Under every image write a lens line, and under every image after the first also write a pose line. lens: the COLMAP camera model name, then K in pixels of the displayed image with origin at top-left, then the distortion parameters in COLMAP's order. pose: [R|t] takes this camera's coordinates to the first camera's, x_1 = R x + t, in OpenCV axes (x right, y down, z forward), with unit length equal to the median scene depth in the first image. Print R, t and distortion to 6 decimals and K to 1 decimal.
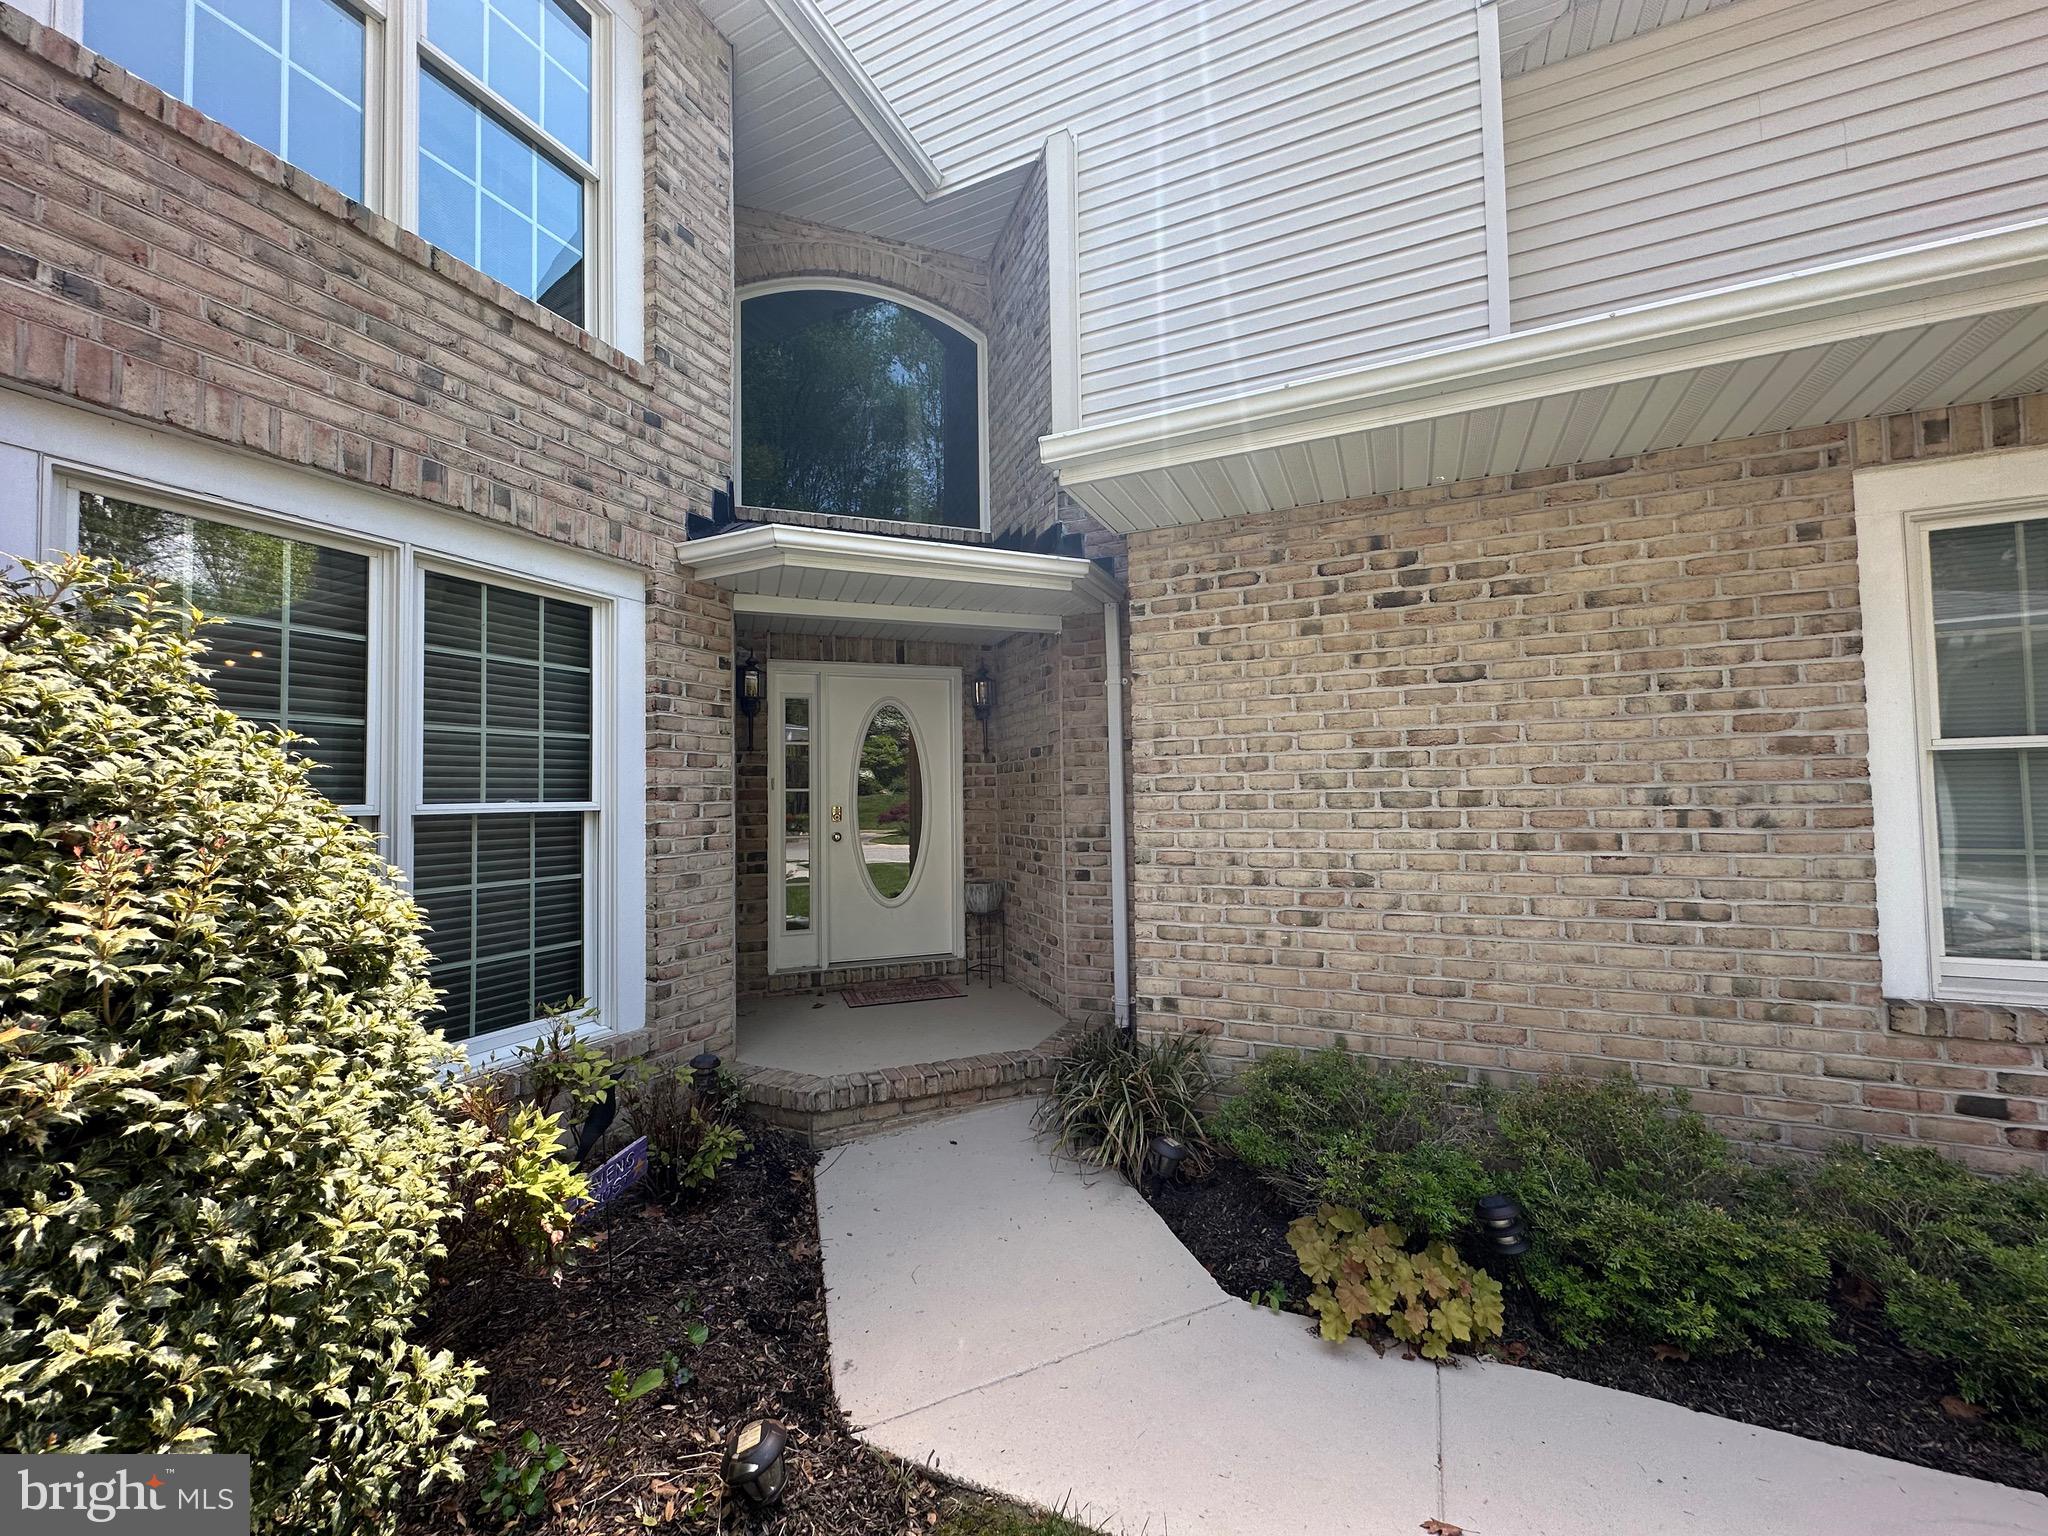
lens RADIAL K [[820.5, 0, 1025.0], [0, 820.5, 768.9], [0, 0, 1]] dist [0.001661, -0.000257]
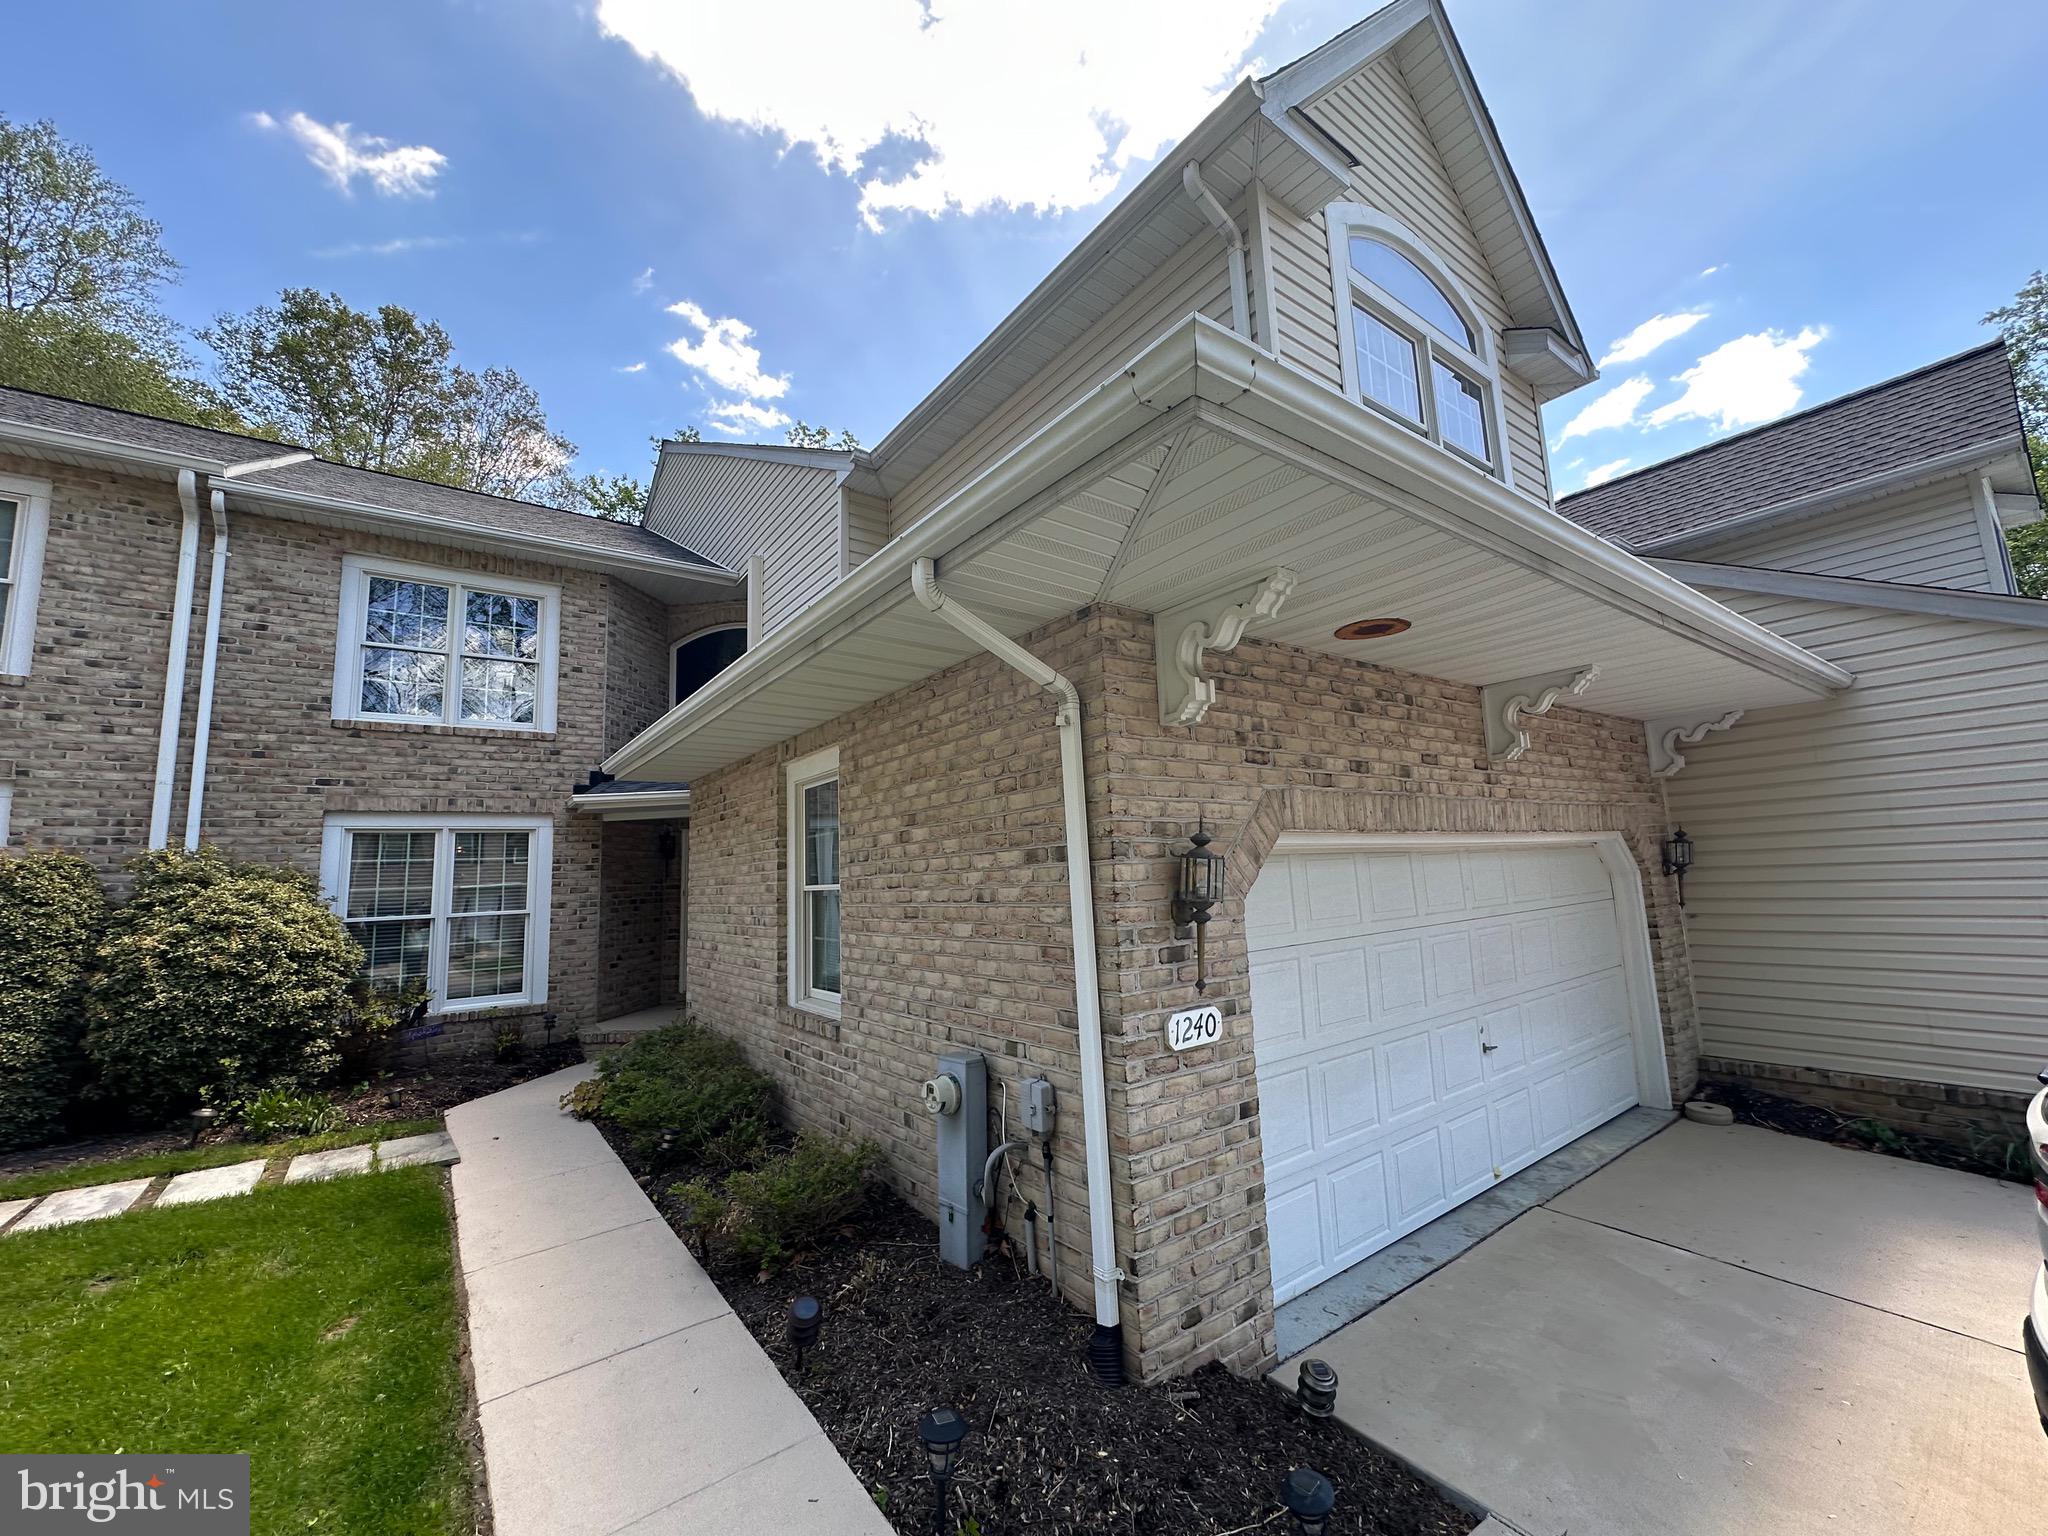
lens RADIAL K [[820.5, 0, 1023.5], [0, 820.5, 765.5], [0, 0, 1]] dist [0.001661, -0.000257]
pose [[0.876620, -0.092490, -0.472212, 2.059615], [0.050325, 0.993594, -0.101186, -0.068809], [0.478545, 0.064937, 0.875658, -0.516136]]
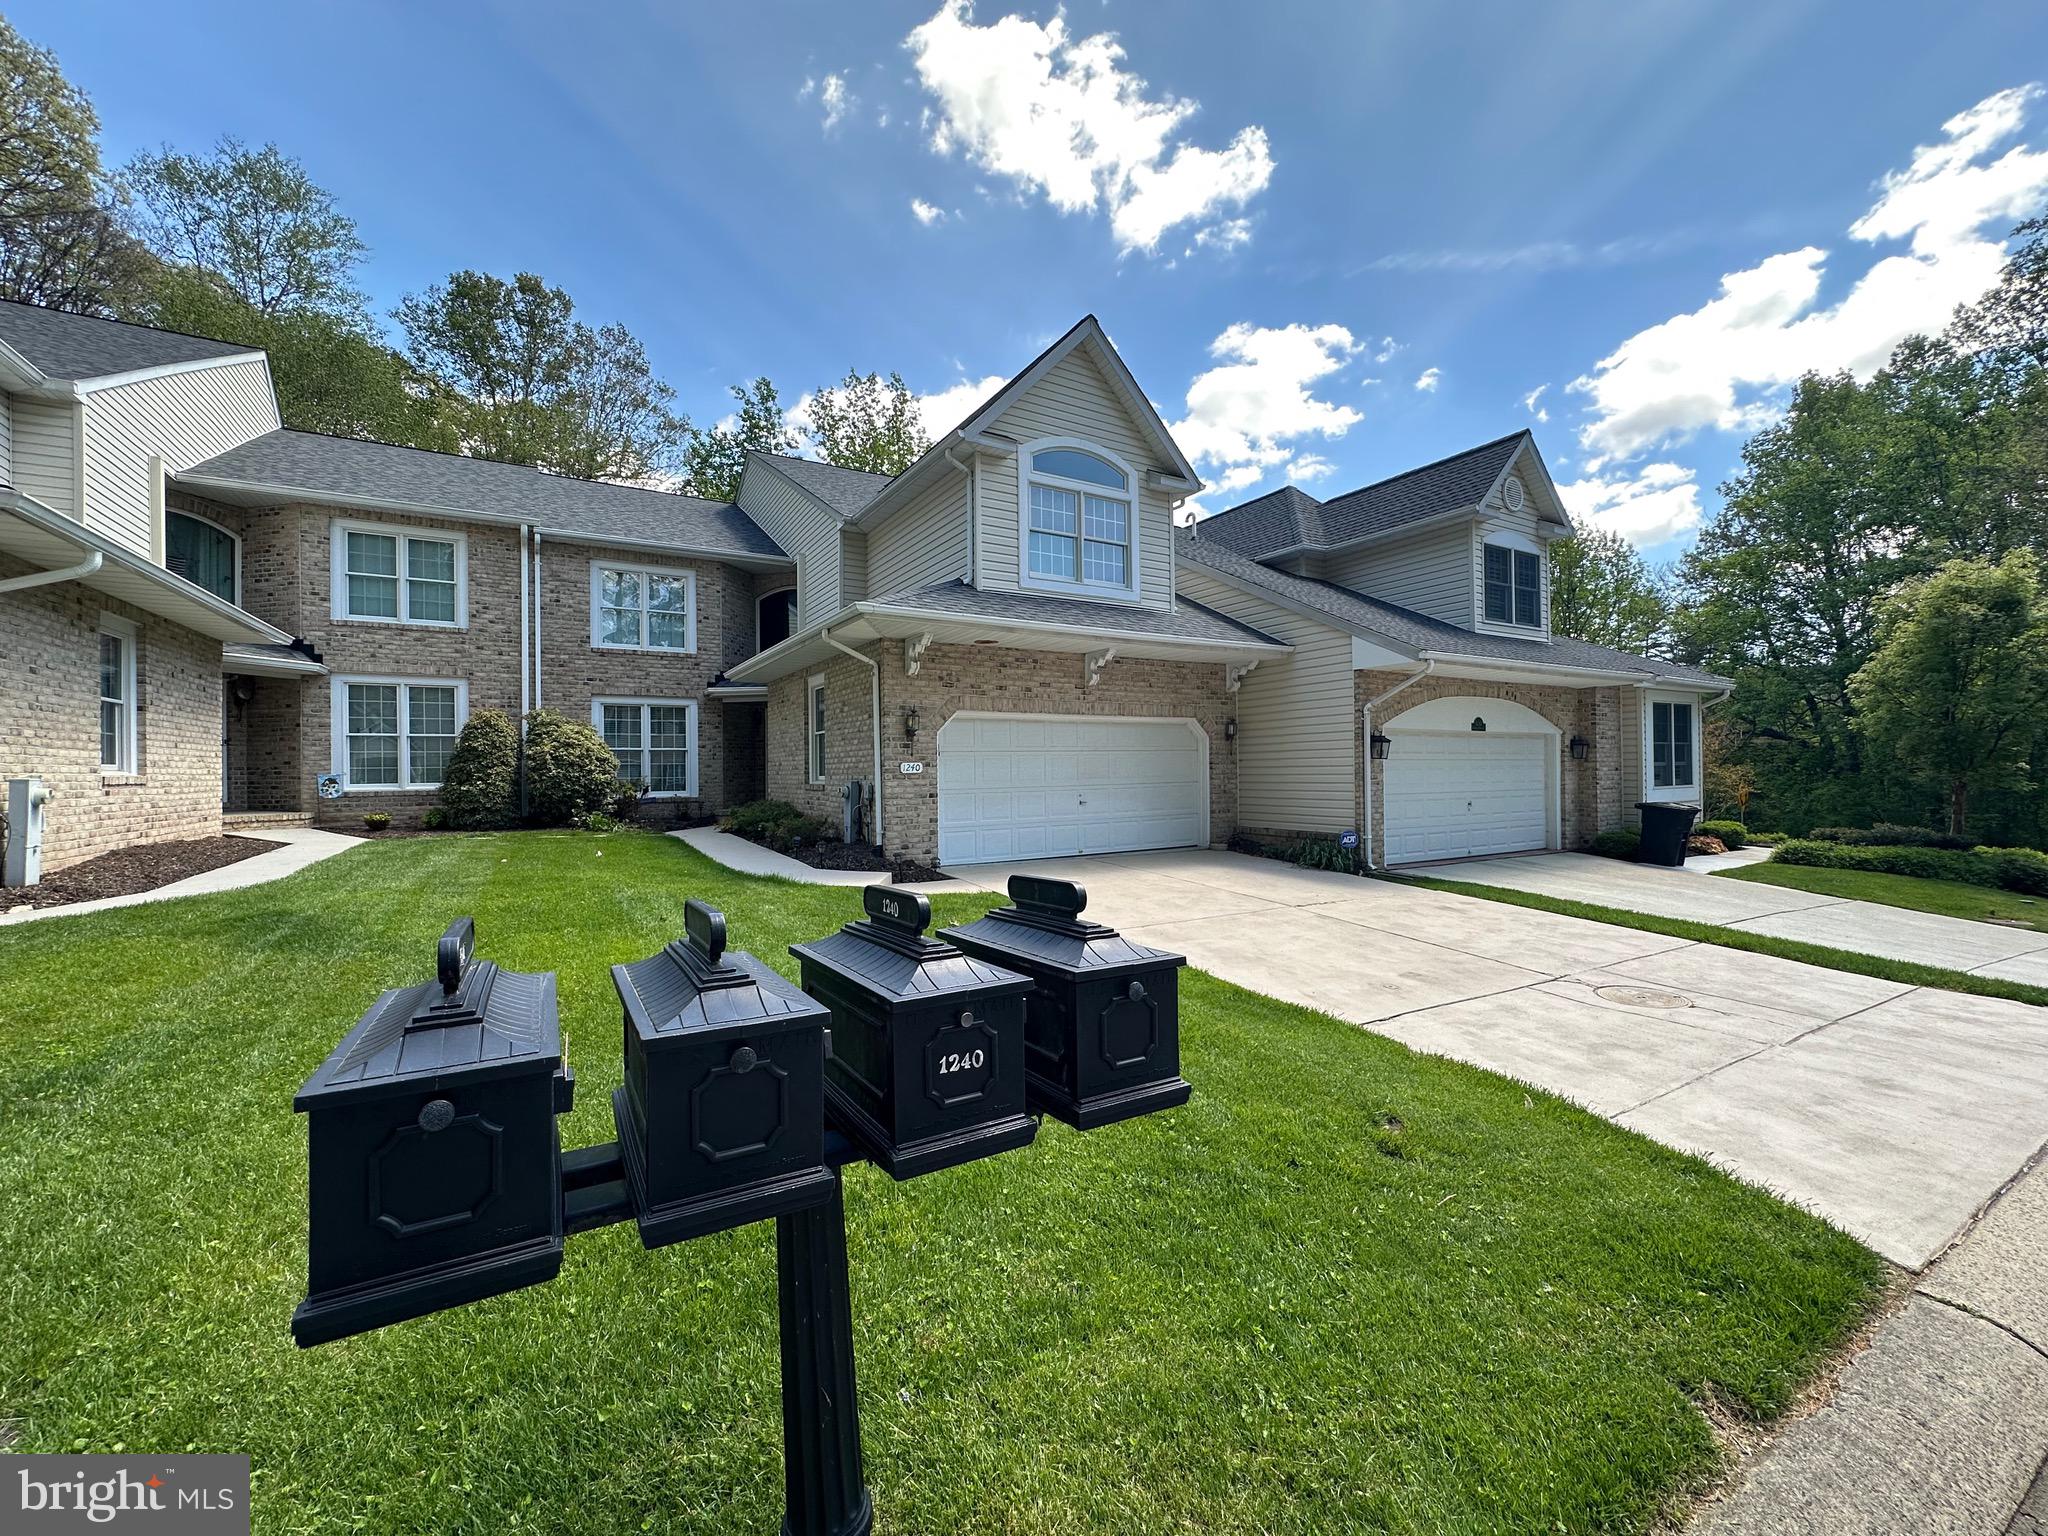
lens RADIAL K [[820.5, 0, 1022.4], [0, 820.5, 770.3], [0, 0, 1]] dist [0.001661, -0.000257]
pose [[0.827777, -0.000558, -0.561057, 3.805704], [0.023008, 0.999192, 0.032952, 0.056958], [0.560585, -0.040186, 0.827121, -1.882500]]
